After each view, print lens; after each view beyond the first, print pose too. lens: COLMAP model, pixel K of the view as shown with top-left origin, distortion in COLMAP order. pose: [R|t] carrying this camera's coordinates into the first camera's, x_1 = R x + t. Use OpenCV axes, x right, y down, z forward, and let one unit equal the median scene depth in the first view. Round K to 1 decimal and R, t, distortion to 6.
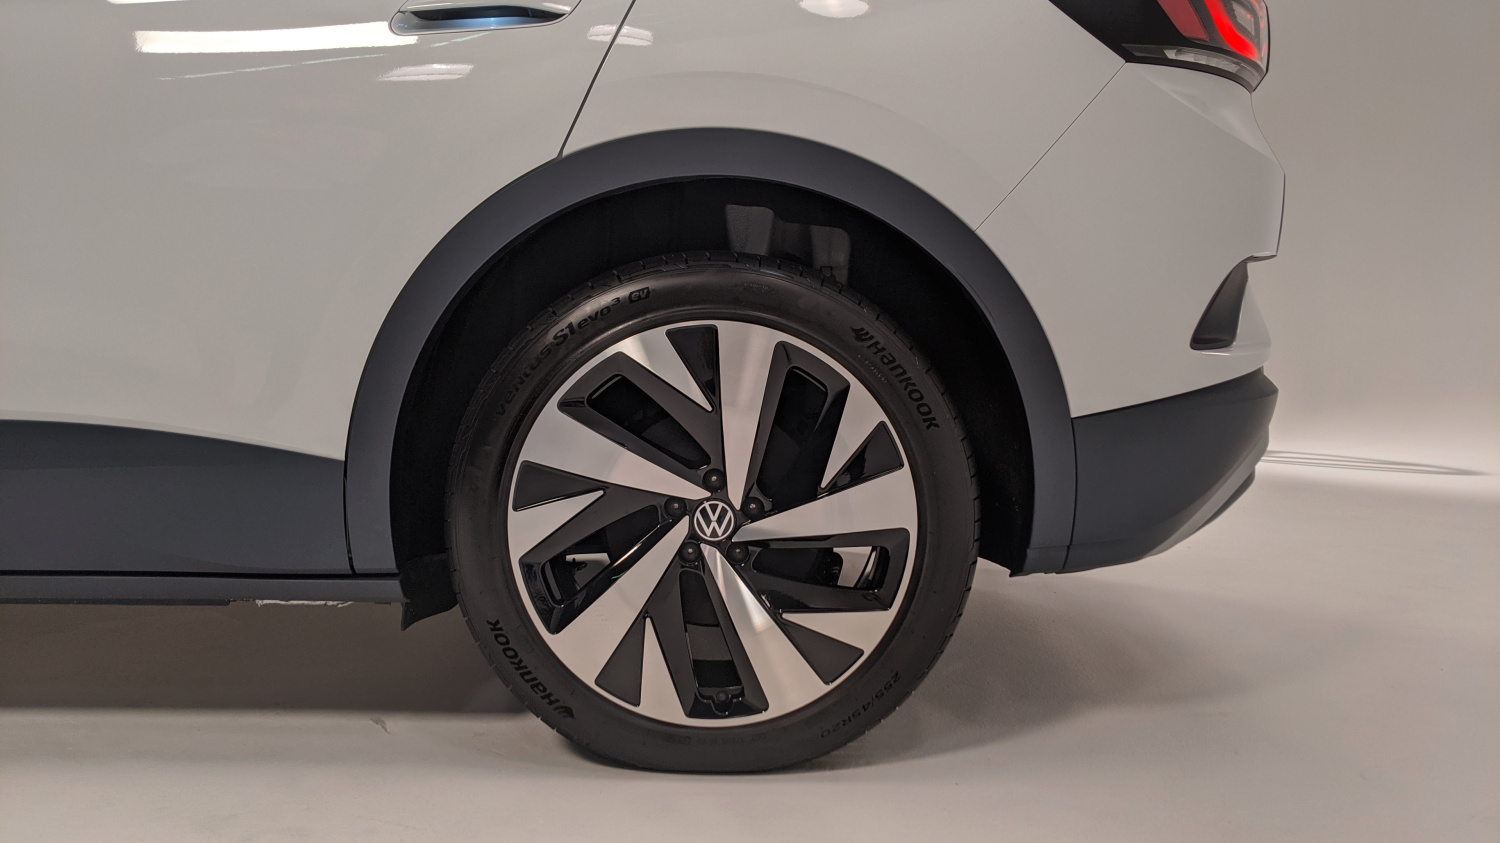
lens RADIAL K [[1176.7, 0, 750.0], [0, 1176.7, 421.5], [0, 0, 1]] dist [0.103967, -0.197658]
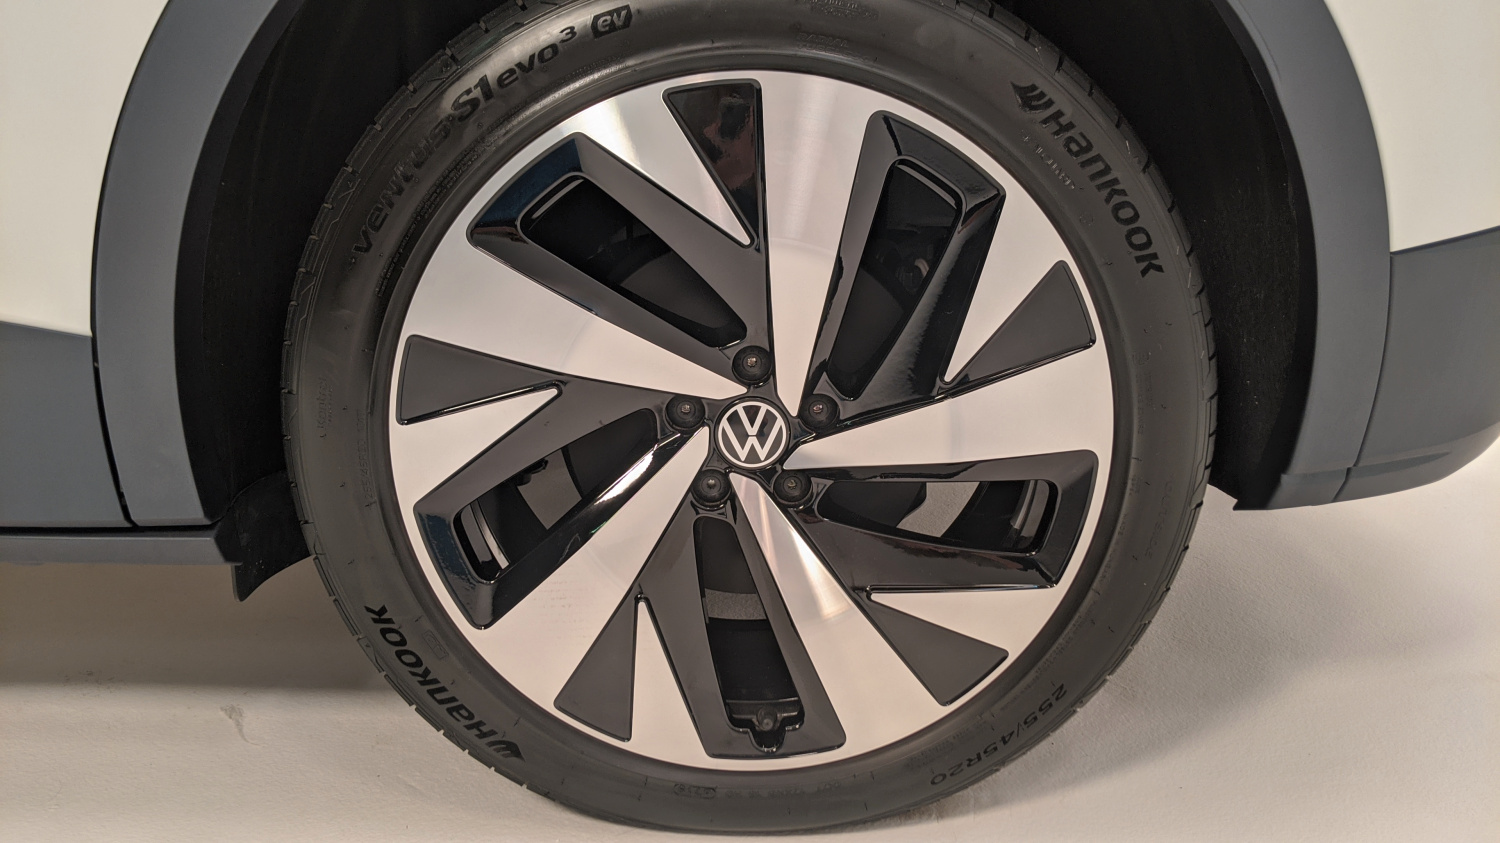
lens RADIAL K [[1203.7, 0, 755.1], [0, 1203.7, 424.8], [0, 0, 1]] dist [0.106244, -0.227086]
pose [[0.999957, -0.005171, 0.007683, -0.034233], [0.003777, 0.985187, 0.171442, -0.022212], [-0.008455, -0.171406, 0.985164, 0.423950]]
